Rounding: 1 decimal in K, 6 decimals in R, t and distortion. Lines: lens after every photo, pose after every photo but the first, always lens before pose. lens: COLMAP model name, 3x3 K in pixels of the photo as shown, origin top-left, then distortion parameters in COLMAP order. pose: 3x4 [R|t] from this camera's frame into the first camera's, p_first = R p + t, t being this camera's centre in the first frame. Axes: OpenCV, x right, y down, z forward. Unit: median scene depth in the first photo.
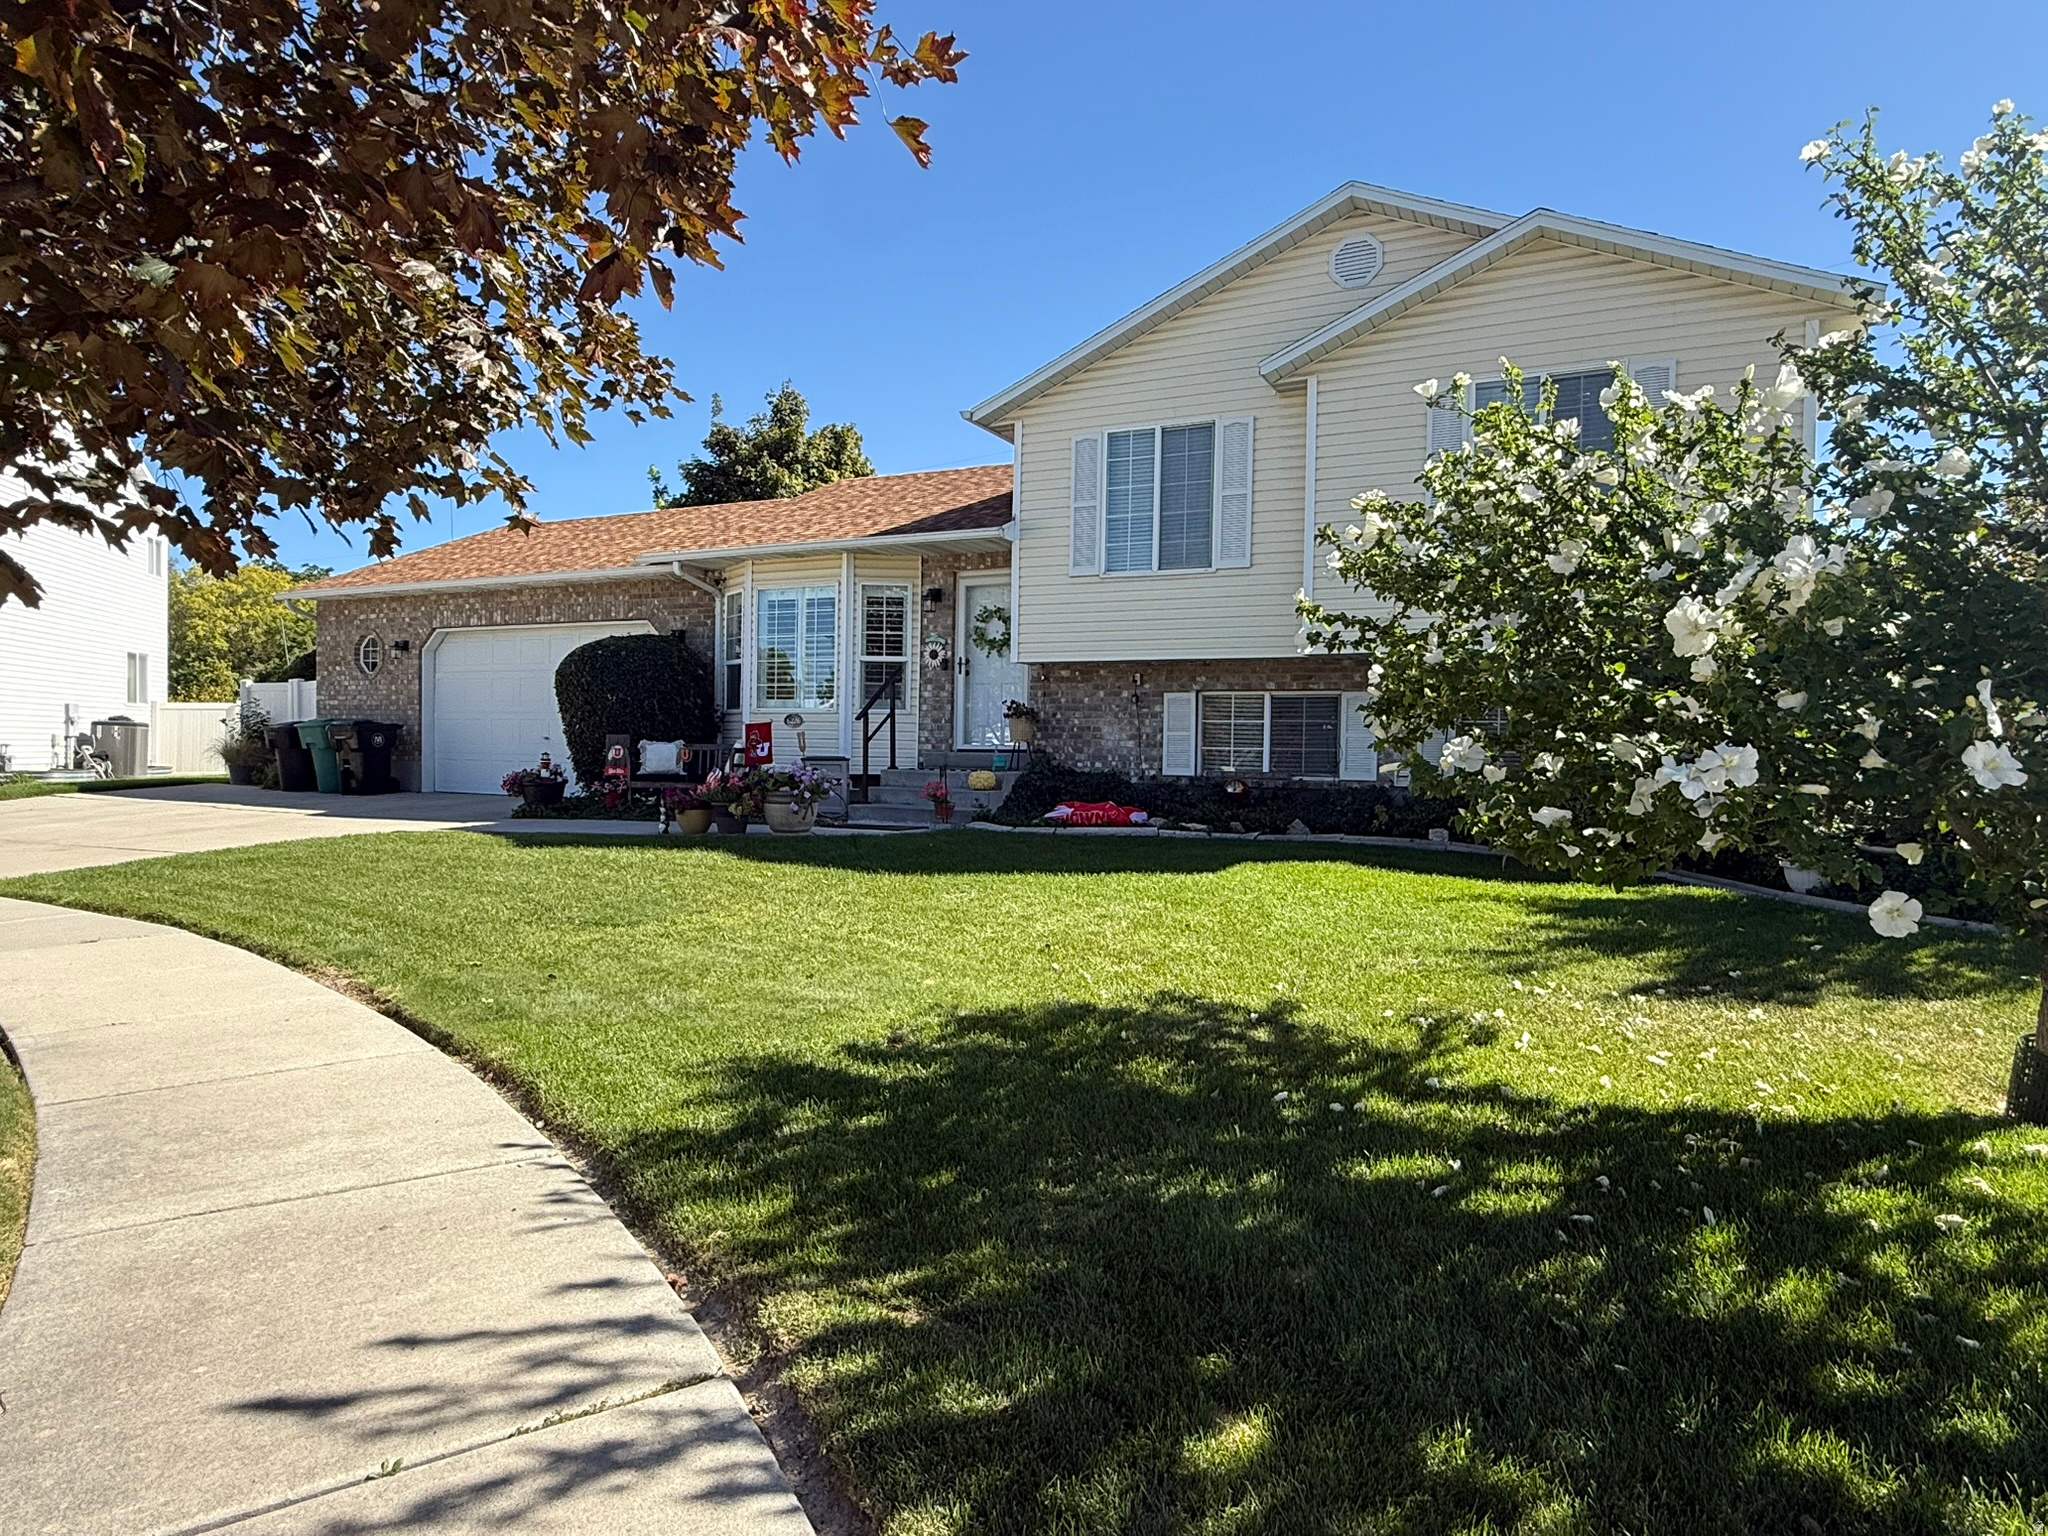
lens RADIAL K [[1171.5, 0, 1023.8], [0, 1171.5, 765.3], [0, 0, 1]] dist [0.004380, -0.001358]
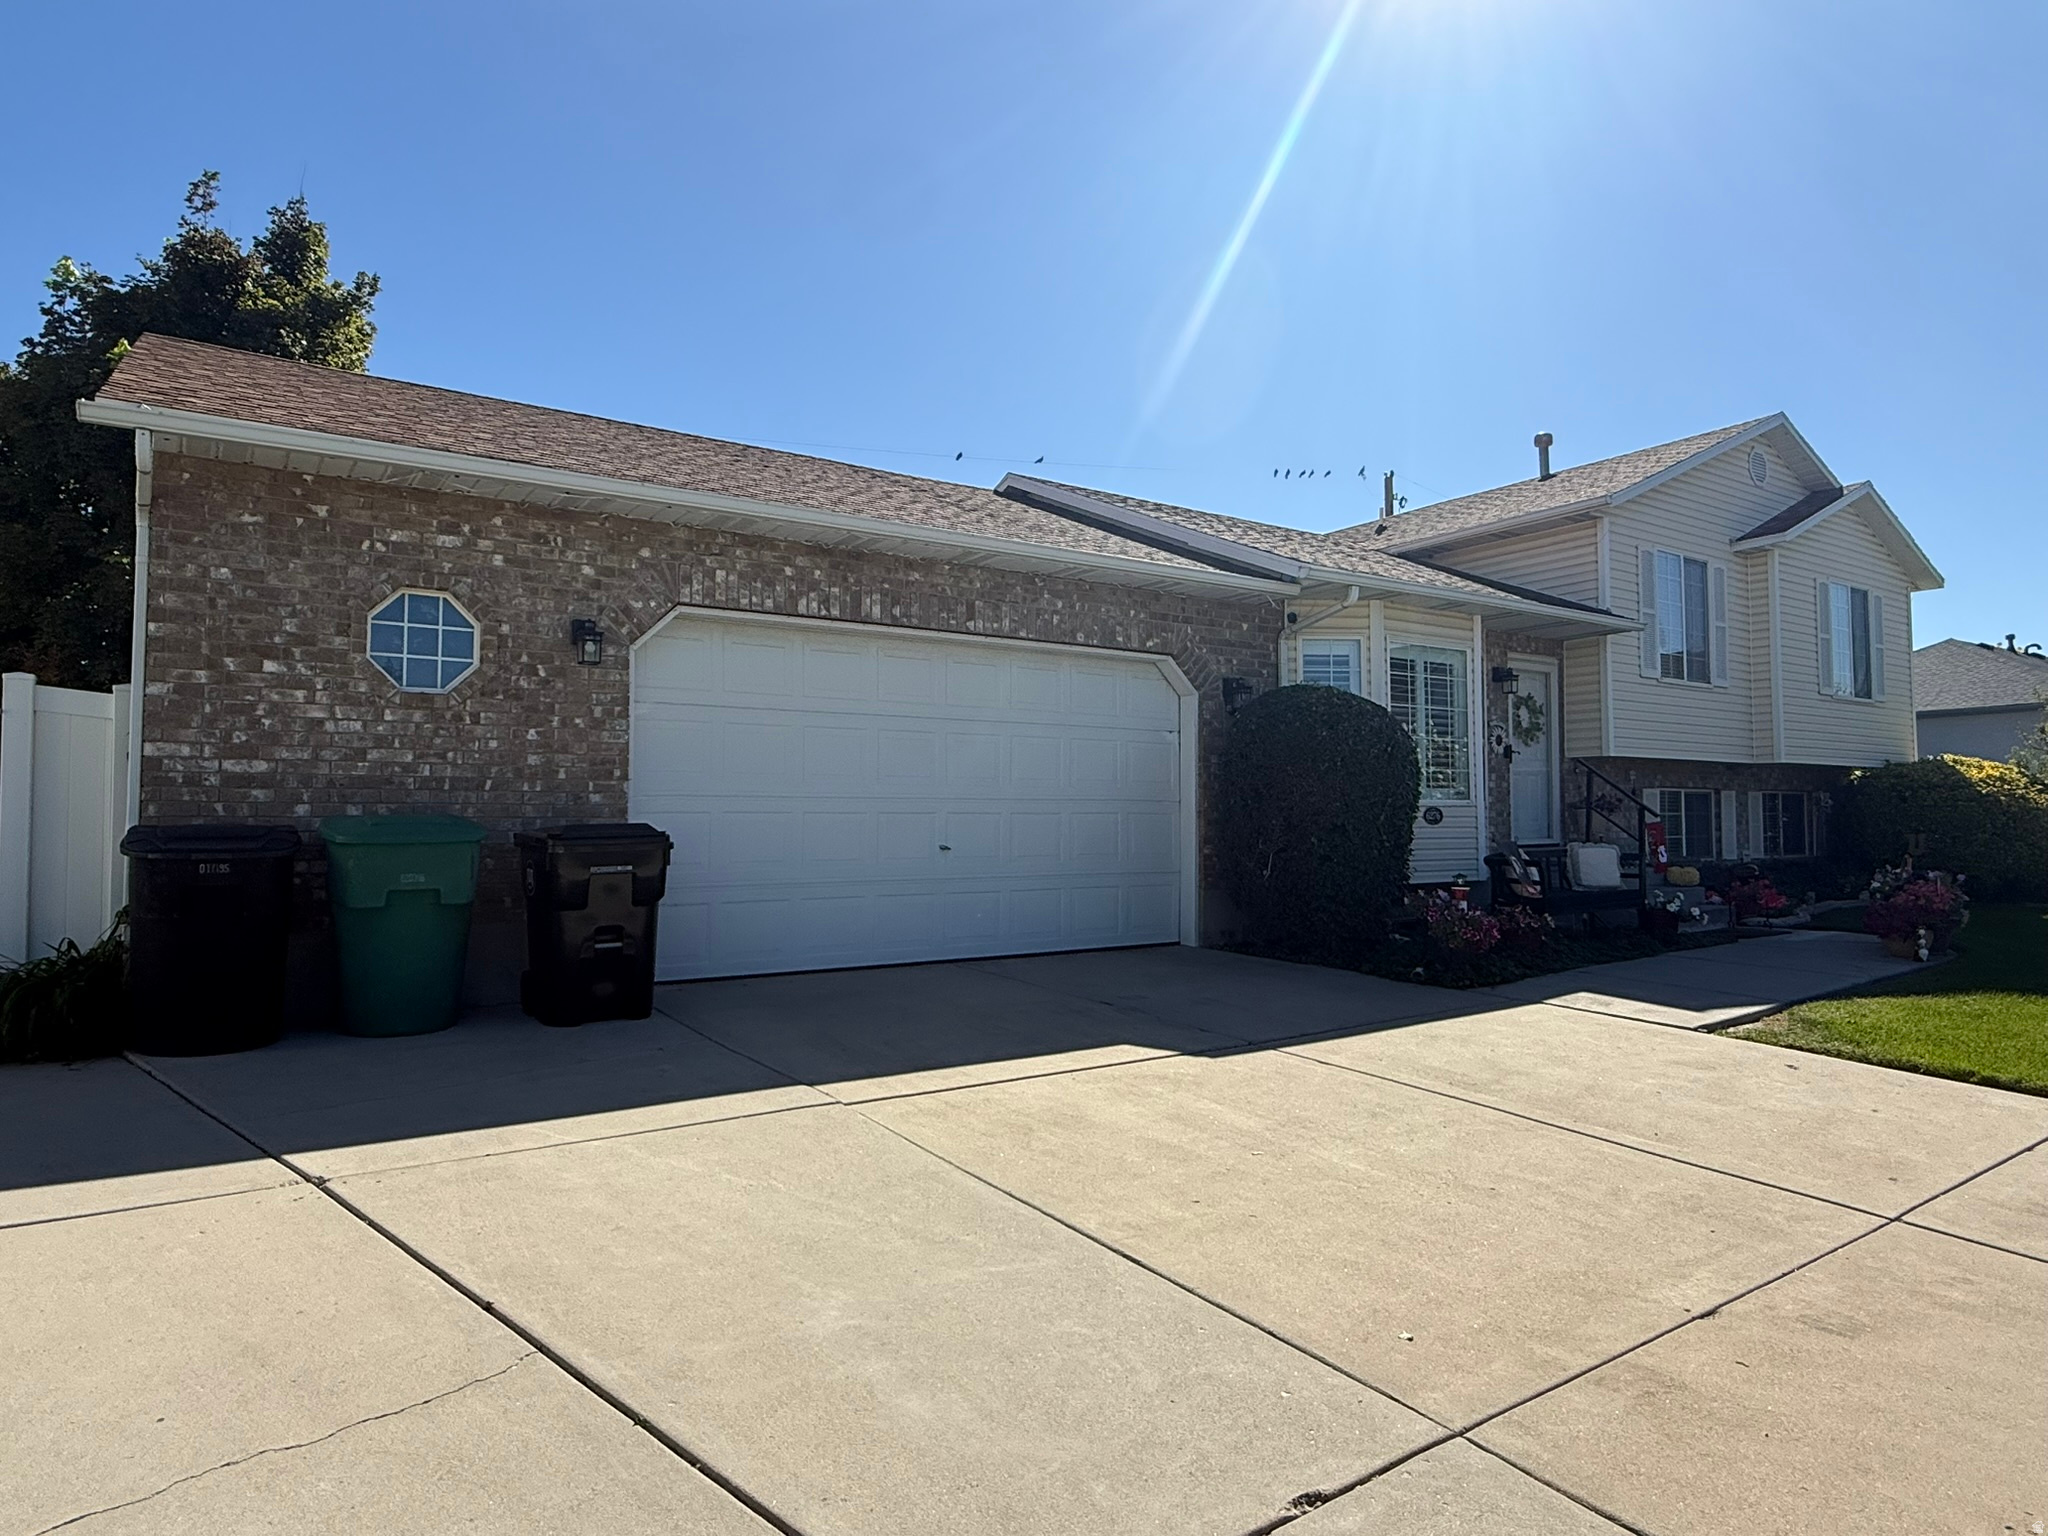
lens RADIAL K [[1171.5, 0, 1024.0], [0, 1171.5, 771.5], [0, 0, 1]] dist [0.004380, -0.001358]
pose [[0.488683, 0.026214, 0.872068, -0.895524], [0.036215, 0.998078, -0.050296, -0.032606], [-0.871709, 0.056161, 0.486794, 0.754549]]
